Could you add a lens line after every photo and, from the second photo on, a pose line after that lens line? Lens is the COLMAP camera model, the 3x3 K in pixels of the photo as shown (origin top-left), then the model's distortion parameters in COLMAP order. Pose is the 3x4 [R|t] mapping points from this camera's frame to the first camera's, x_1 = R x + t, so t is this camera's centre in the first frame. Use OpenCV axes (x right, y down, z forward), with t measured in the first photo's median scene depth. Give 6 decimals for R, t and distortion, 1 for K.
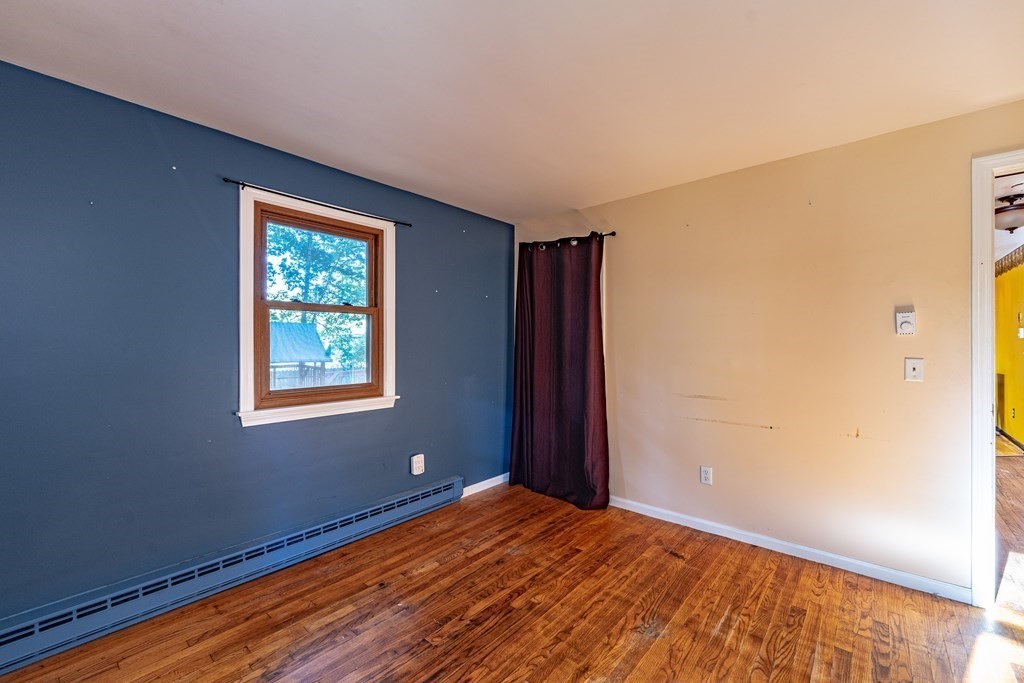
lens RADIAL K [[422.1, 0, 517.4], [0, 422.1, 340.2], [0, 0, 1]] dist [0.000156, -0.000414]
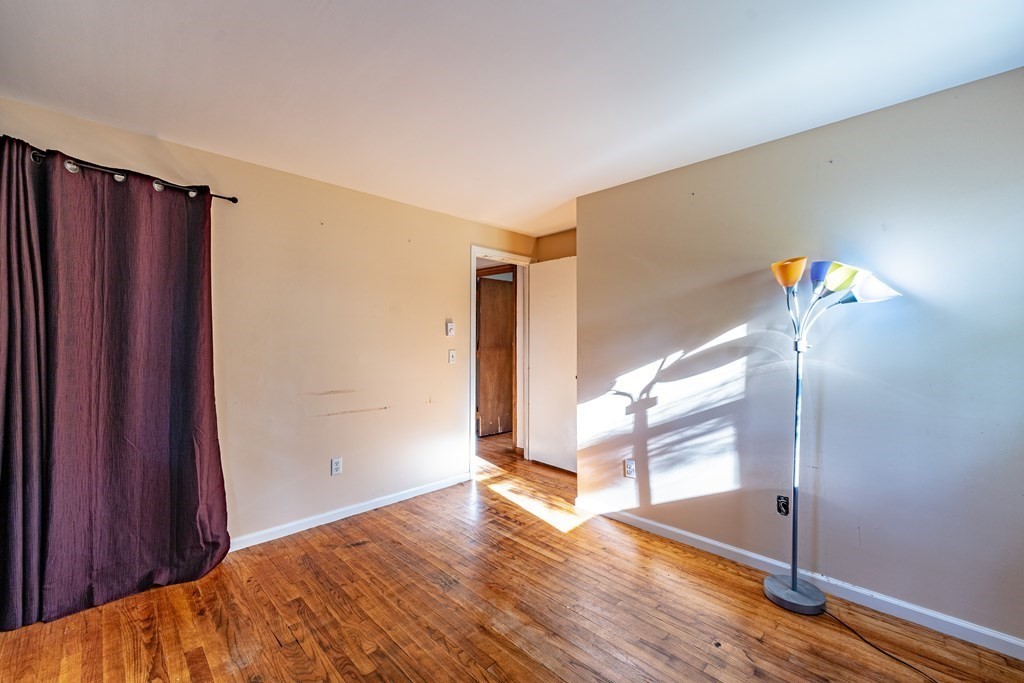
lens RADIAL K [[422.9, 0, 507.1], [0, 422.9, 339.7], [0, 0, 1]] dist [0.010442, -0.000625]
pose [[0.101992, -0.004132, 0.994777, -0.611025], [-0.000427, 0.999991, 0.004197, 0.001207], [-0.994785, -0.000853, 0.101990, 0.519044]]
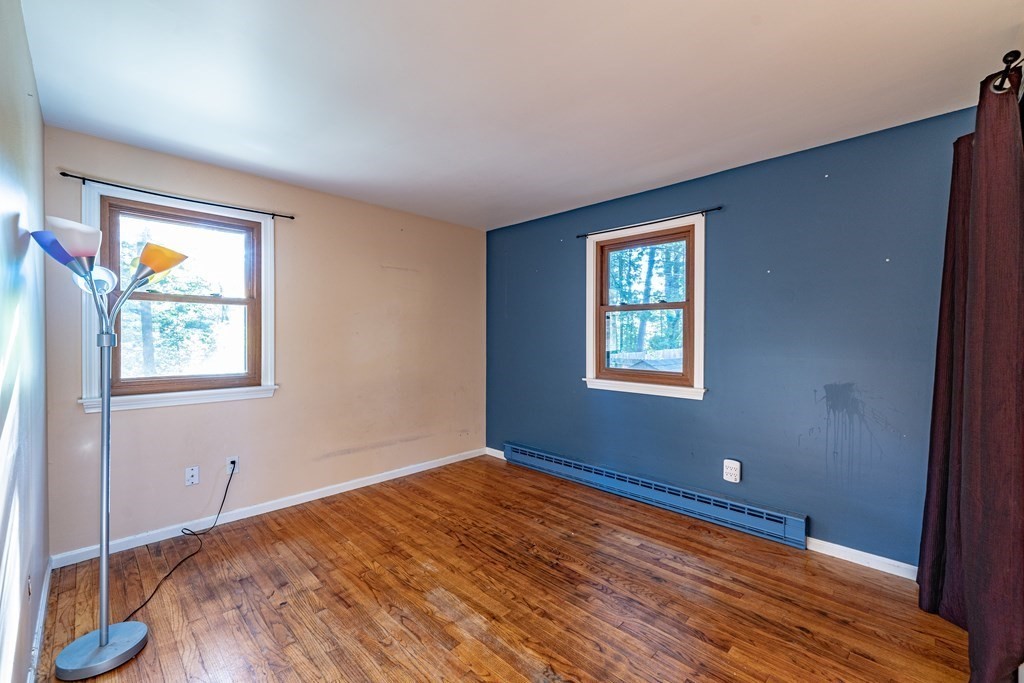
lens RADIAL K [[422.1, 0, 517.4], [0, 422.1, 340.2], [0, 0, 1]] dist [0.000156, -0.000414]
pose [[-0.063389, 0.004890, -0.997977, 0.812437], [-0.002757, 0.999983, 0.005075, 0.016683], [0.997985, 0.003073, -0.063374, 0.713920]]
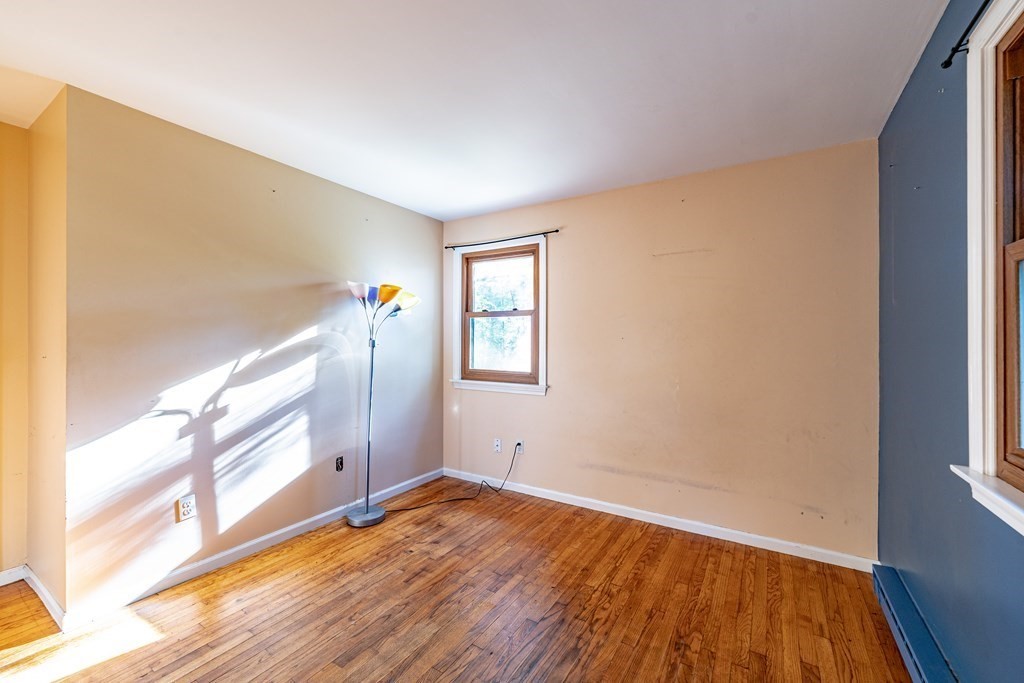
lens RADIAL K [[427.7, 0, 512.0], [0, 427.7, 341.5], [0, 0, 1]] dist [-0.000625, -0.000236]
pose [[-0.991810, -0.002894, -0.127688, -0.007276], [-0.003677, 0.999976, 0.005899, 0.003975], [0.127668, 0.006320, -0.991797, 1.245913]]
